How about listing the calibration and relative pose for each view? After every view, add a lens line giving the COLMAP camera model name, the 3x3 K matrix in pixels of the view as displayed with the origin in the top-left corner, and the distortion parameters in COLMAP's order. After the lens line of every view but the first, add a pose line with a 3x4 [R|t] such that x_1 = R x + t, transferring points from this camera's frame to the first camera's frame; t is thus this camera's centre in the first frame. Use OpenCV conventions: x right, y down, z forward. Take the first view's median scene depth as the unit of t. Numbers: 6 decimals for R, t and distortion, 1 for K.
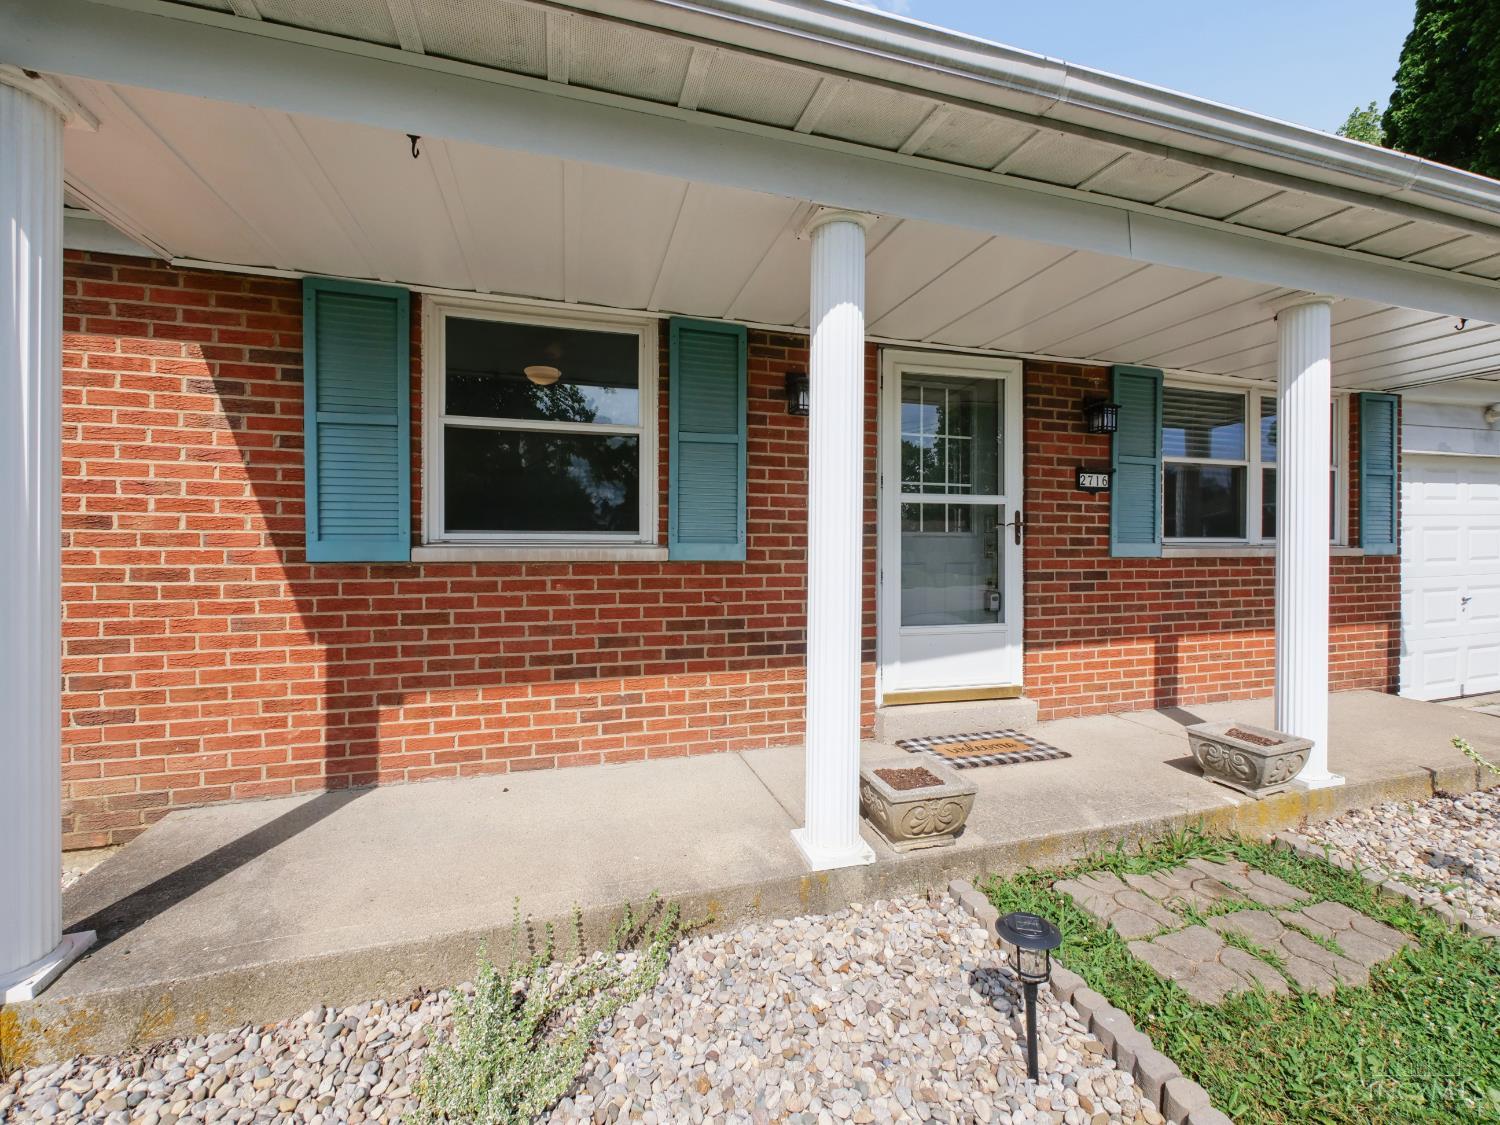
lens RADIAL K [[636.0, 0, 749.2], [0, 636.0, 552.0], [0, 0, 1]] dist [-0.003390, -0.000399]
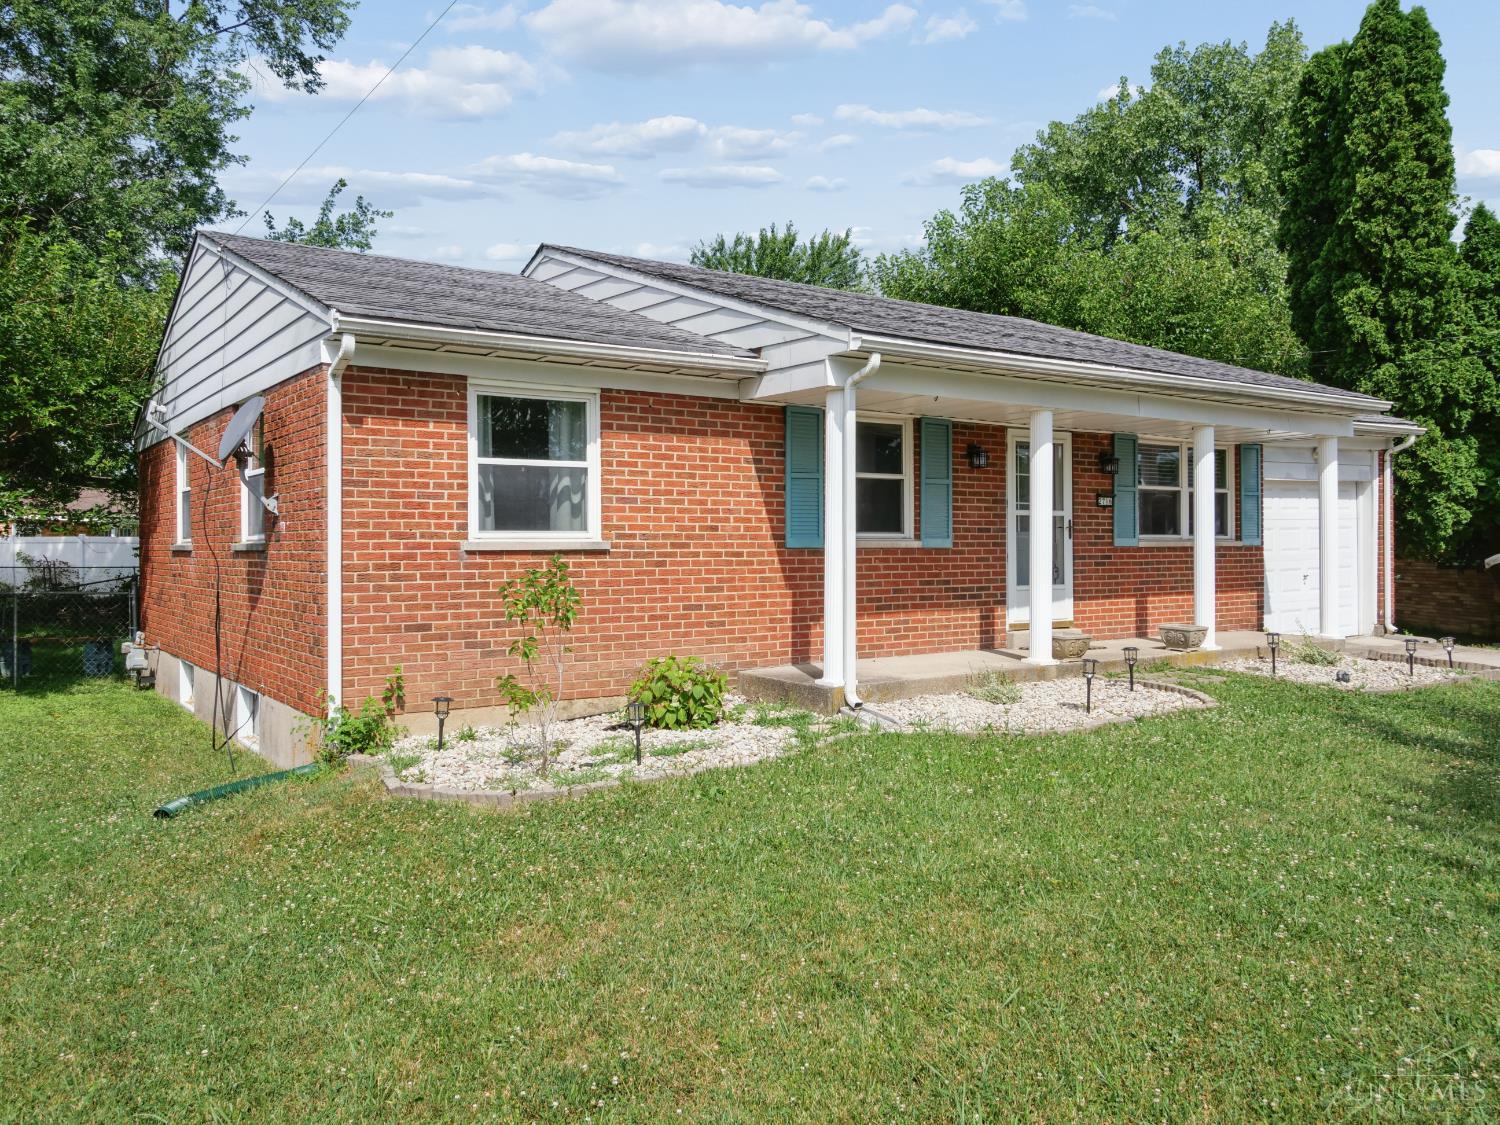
lens RADIAL K [[1165.2, 0, 749.9], [0, 1165.2, 558.0], [0, 0, 1]] dist [0.004984, 0.008666]
pose [[0.950815, -0.008019, 0.309657, -1.353225], [0.009245, 0.999954, -0.002491, 0.038675], [-0.309623, 0.005231, 0.950845, -1.701718]]
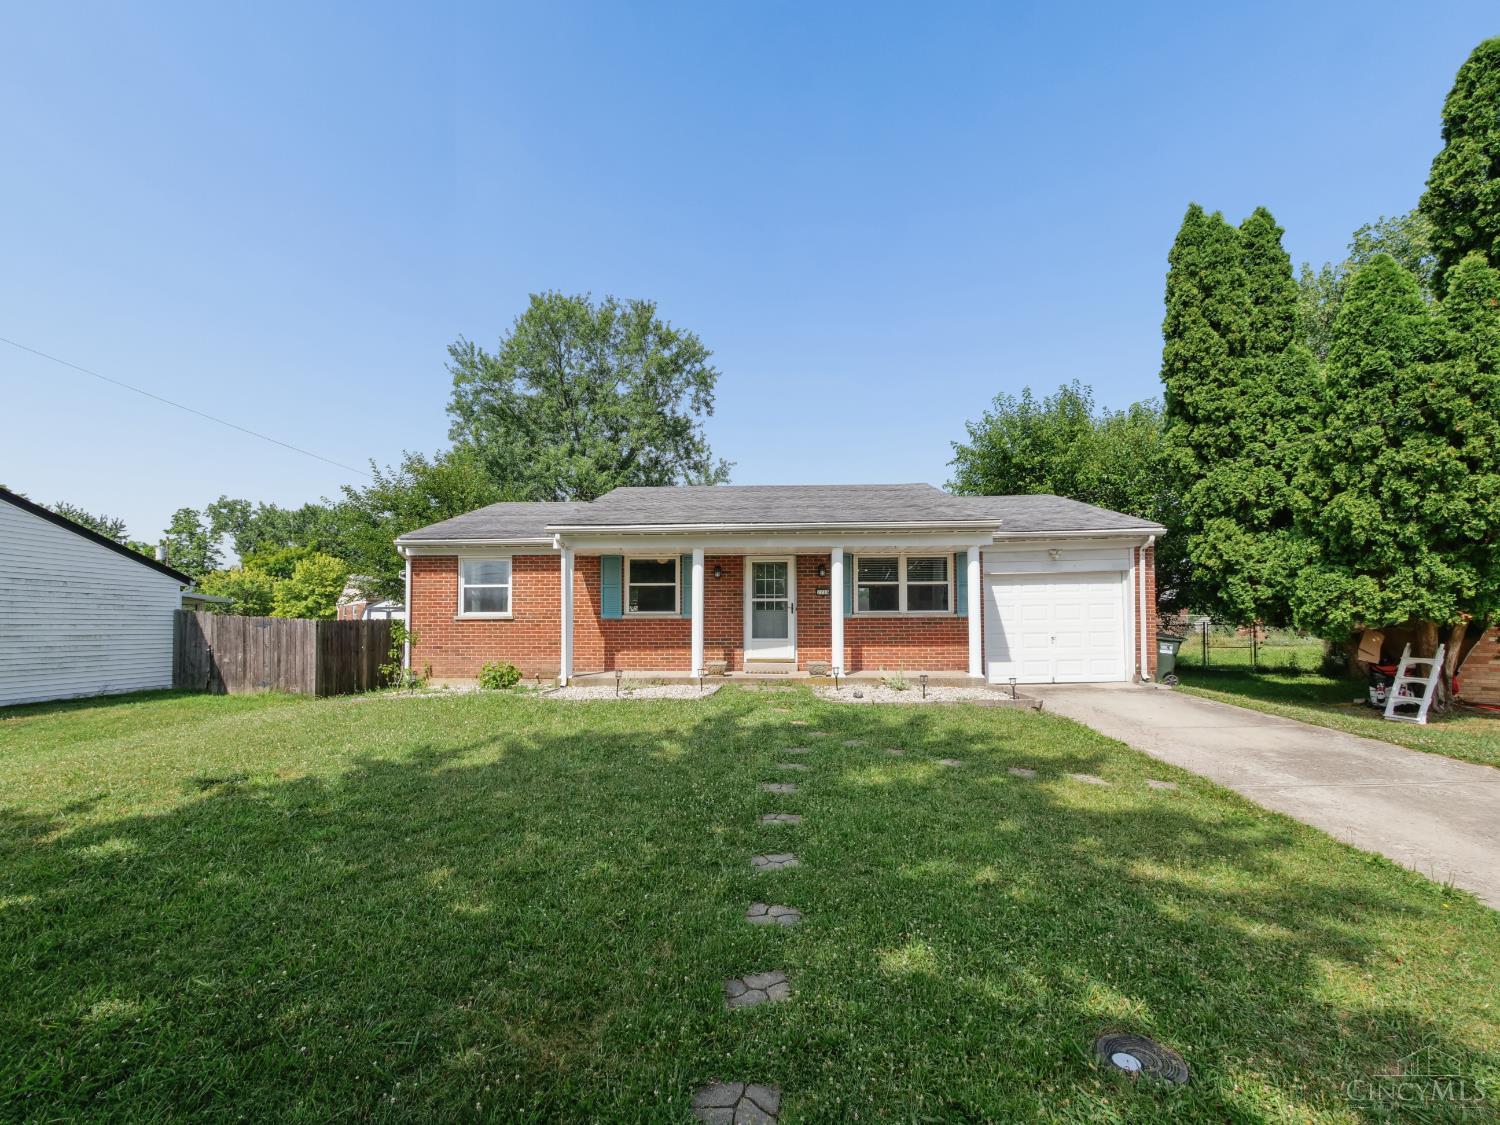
lens RADIAL K [[636.0, 0, 774.5], [0, 636.0, 615.0], [0, 0, 1]] dist [-0.003390, -0.000399]
pose [[0.941273, -0.013853, -0.337361, 1.366385], [0.000124, 0.999172, -0.040683, 0.120940], [0.337646, 0.038252, 0.940496, -1.946217]]
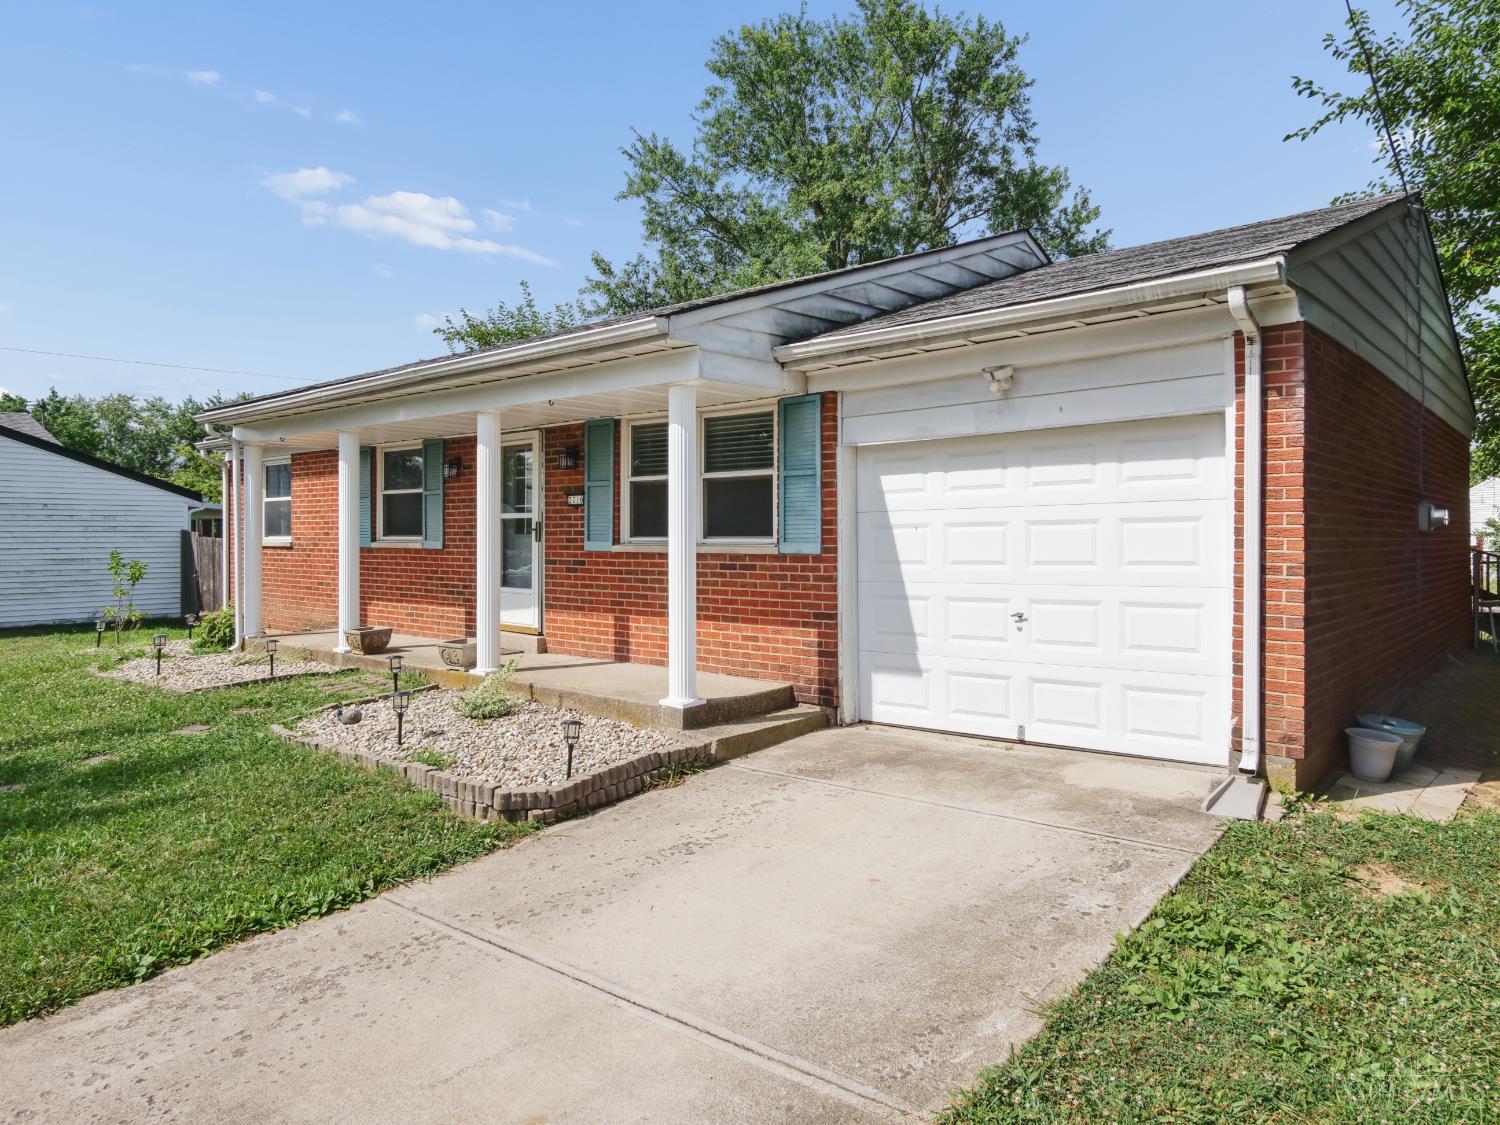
lens RADIAL K [[991.2, 0, 754.1], [0, 991.2, 553.9], [0, 0, 1]] dist [-0.008802, -0.001258]
pose [[0.527938, 0.012661, -0.849189, 2.813094], [-0.014078, 0.999882, 0.006155, -0.004716], [0.849166, 0.008706, 0.528054, 0.119195]]
